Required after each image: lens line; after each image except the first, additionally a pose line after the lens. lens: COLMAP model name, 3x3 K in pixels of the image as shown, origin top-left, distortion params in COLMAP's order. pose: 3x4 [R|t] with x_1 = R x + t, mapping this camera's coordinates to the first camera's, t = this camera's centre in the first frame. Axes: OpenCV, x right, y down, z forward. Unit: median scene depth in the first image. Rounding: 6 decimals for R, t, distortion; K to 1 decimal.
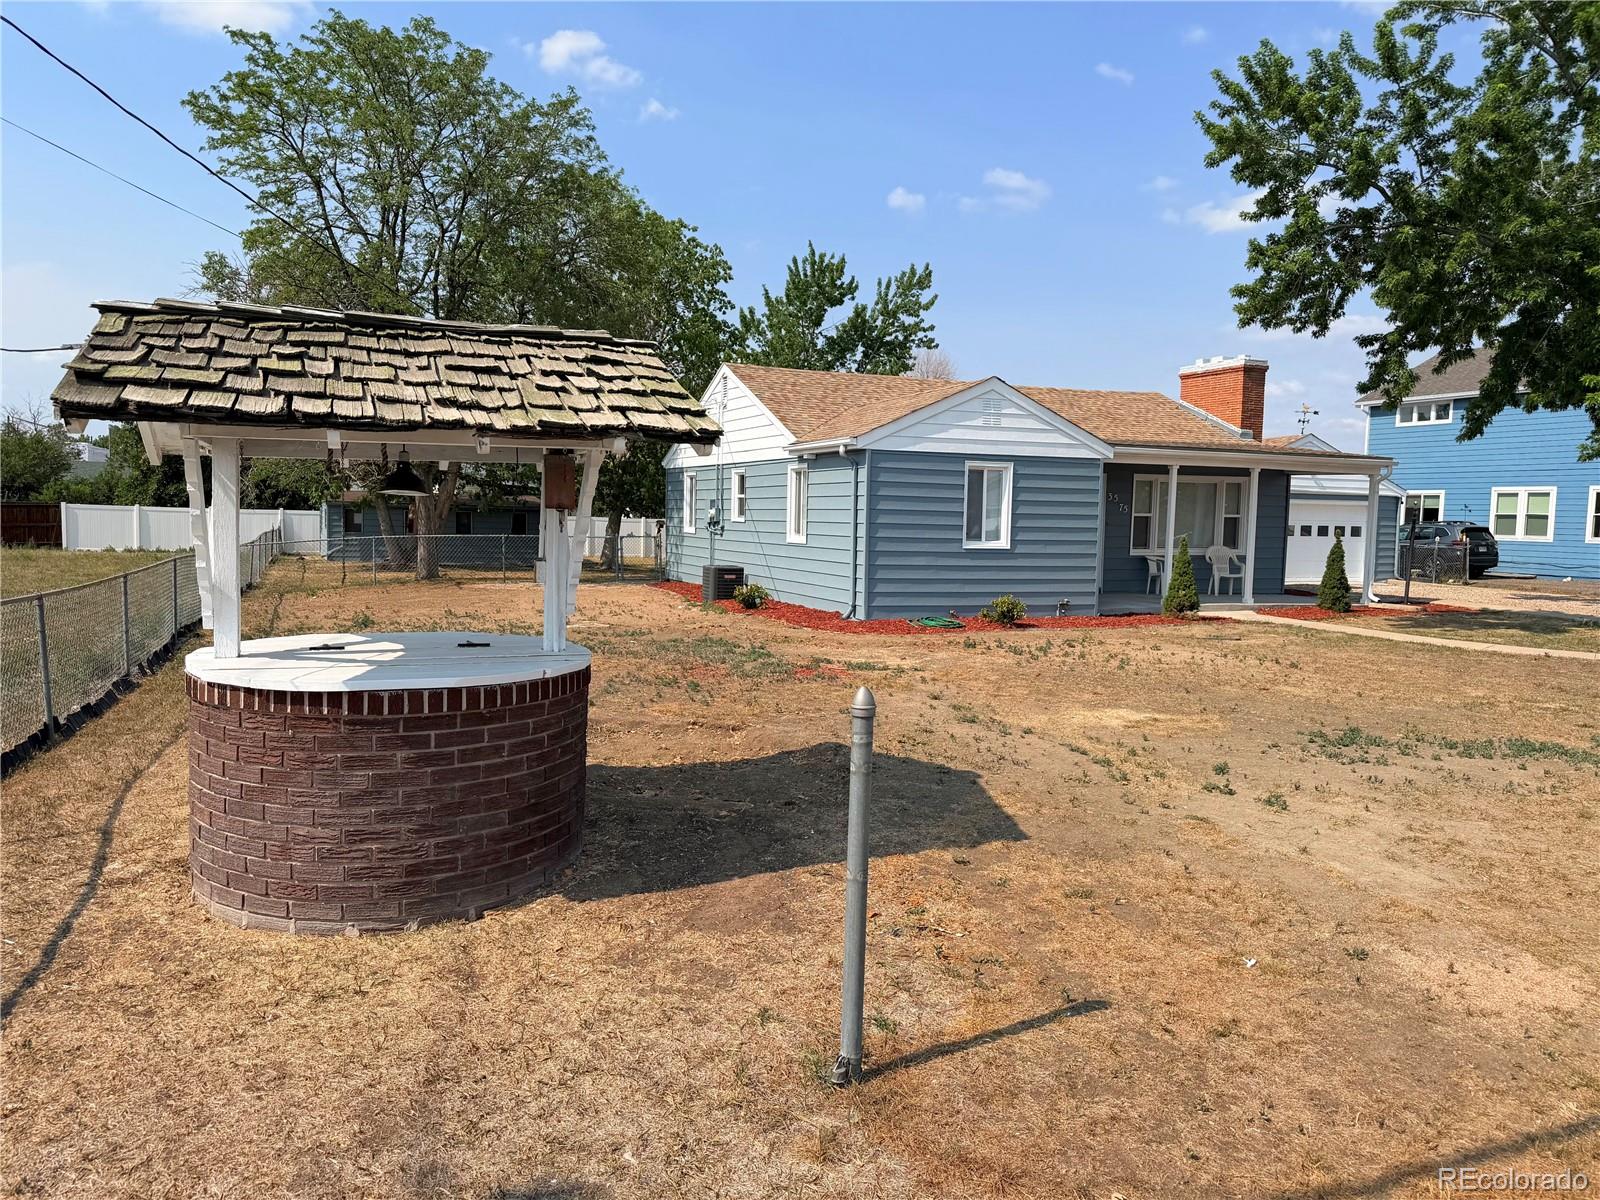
lens RADIAL K [[1128.1, 0, 798.9], [0, 1128.1, 627.5], [0, 0, 1]] dist [0.162337, -0.254722]
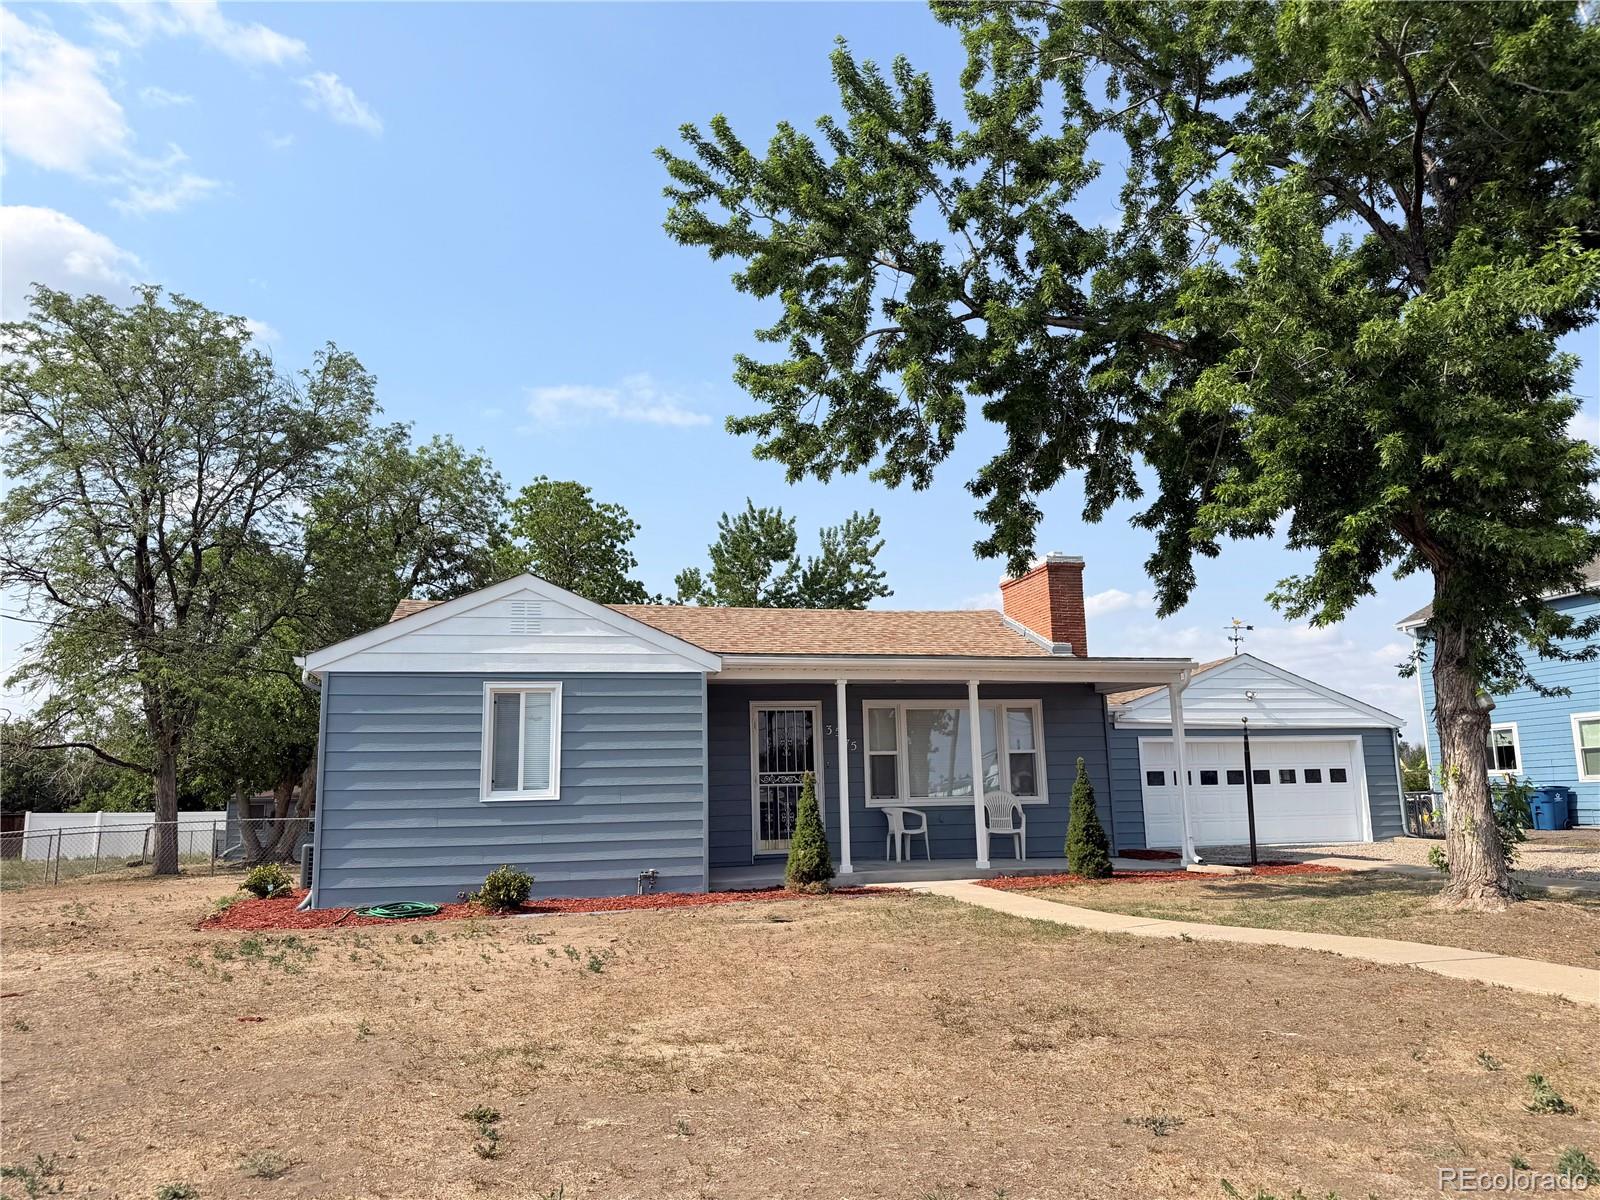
lens RADIAL K [[1128.1, 0, 798.9], [0, 1128.1, 627.5], [0, 0, 1]] dist [0.162337, -0.254722]
pose [[0.983332, -0.068803, -0.168299, 0.450279], [0.024720, 0.967633, -0.251149, 0.010078], [0.180132, 0.242802, 0.953205, 0.302885]]
